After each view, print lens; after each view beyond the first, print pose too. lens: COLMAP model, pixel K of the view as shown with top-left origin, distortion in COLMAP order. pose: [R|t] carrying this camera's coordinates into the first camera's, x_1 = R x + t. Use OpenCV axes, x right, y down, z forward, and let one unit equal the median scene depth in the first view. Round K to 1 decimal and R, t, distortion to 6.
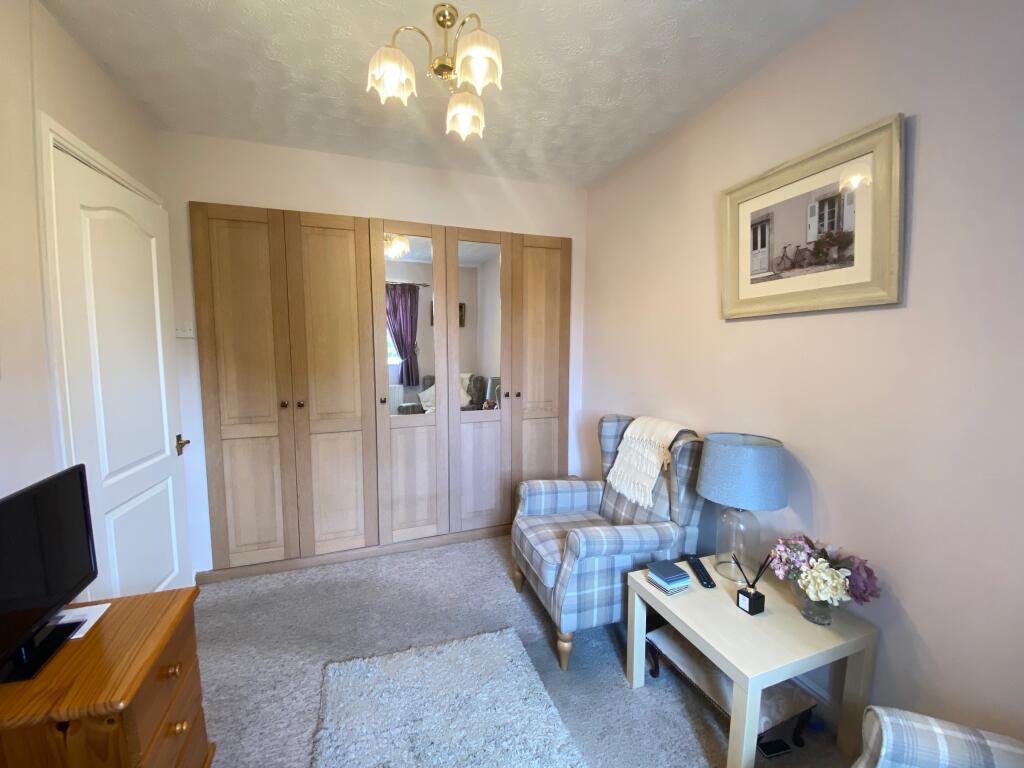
lens RADIAL K [[415.8, 0, 512.0], [0, 415.8, 384.0], [0, 0, 1]] dist [0.029609, -0.024635]
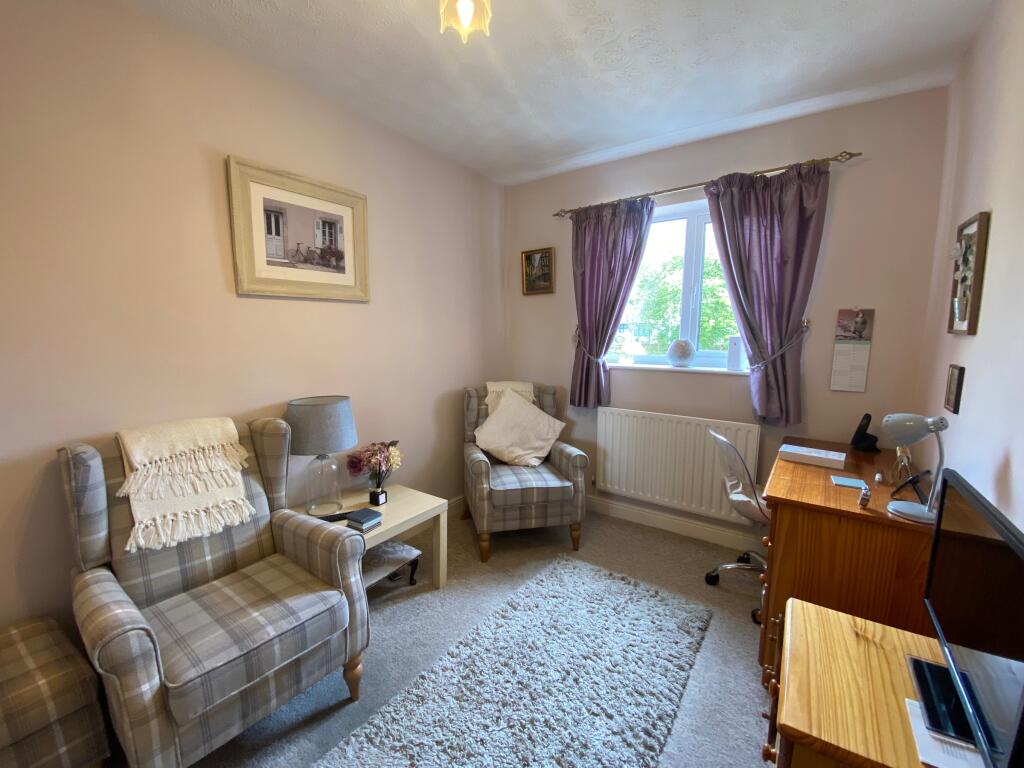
lens RADIAL K [[415.8, 0, 512.0], [0, 415.8, 384.0], [0, 0, 1]] dist [0.029609, -0.024635]
pose [[-0.577770, -0.103370, 0.809627, -0.785831], [0.071322, 0.981759, 0.176244, -0.092390], [-0.813078, 0.159573, -0.559858, 1.276620]]
